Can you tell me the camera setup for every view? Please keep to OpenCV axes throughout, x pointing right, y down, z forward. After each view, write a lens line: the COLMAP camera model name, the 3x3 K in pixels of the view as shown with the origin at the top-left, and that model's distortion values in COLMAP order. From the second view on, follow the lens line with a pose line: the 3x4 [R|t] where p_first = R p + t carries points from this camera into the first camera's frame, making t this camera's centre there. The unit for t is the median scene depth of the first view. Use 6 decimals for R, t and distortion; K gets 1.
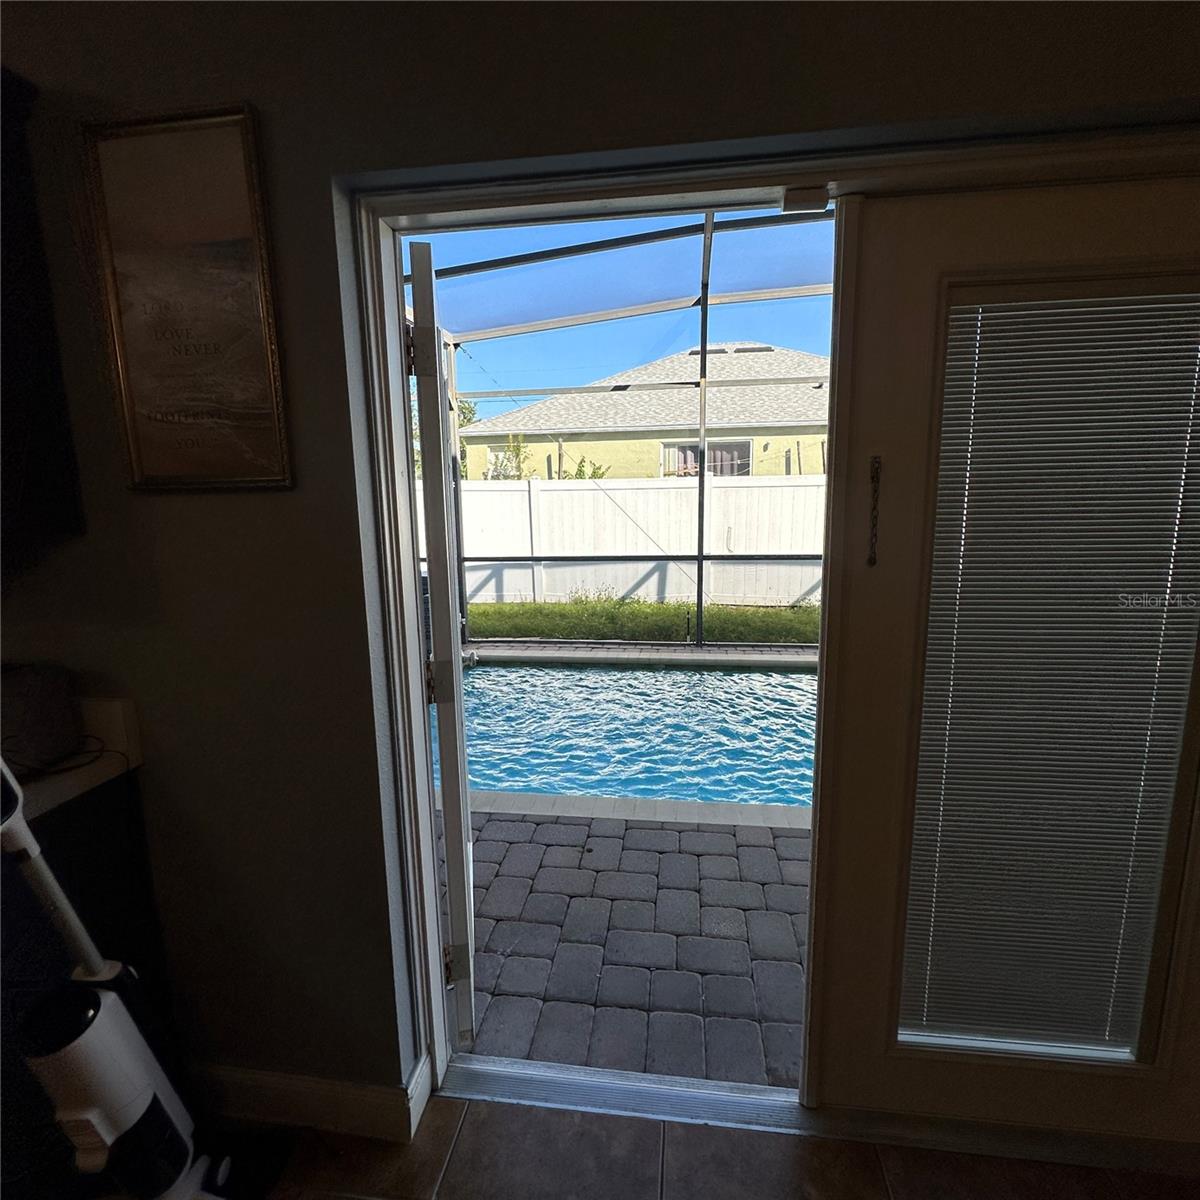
lens RADIAL K [[633.1, 0, 600.0], [0, 633.1, 600.0], [0, 0, 1]] dist [-0.005691, -0.001003]
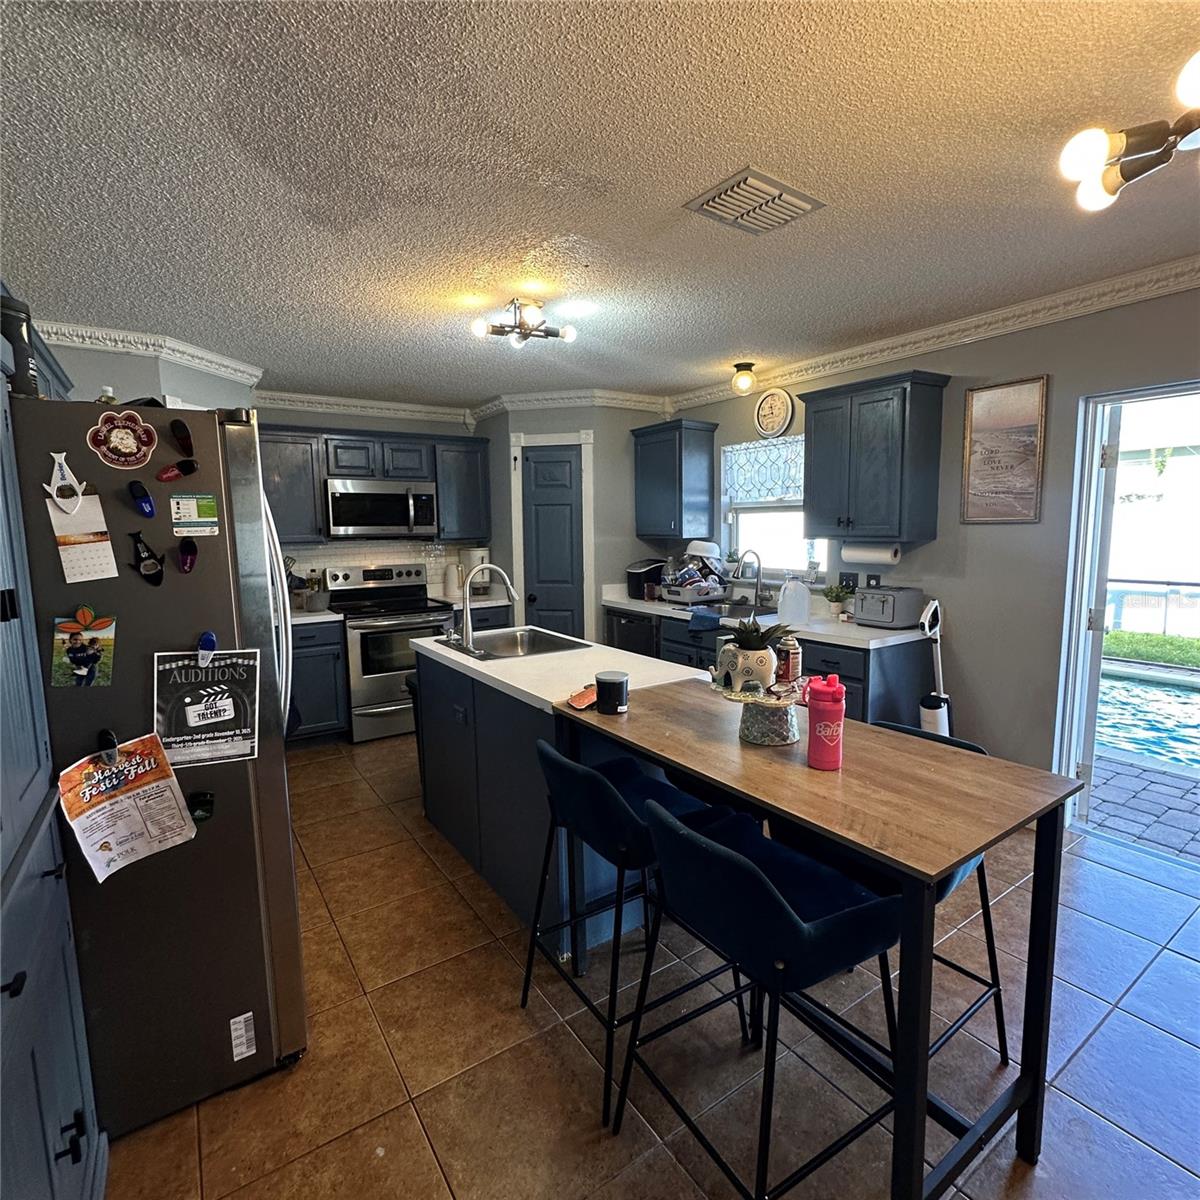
lens RADIAL K [[633.1, 0, 600.0], [0, 633.1, 600.0], [0, 0, 1]] dist [-0.005691, -0.001003]
pose [[0.664953, 0.096298, -0.740651, 0.196385], [-0.120251, 0.992520, 0.021085, 0.253363], [0.737141, 0.075043, 0.671559, -1.746329]]
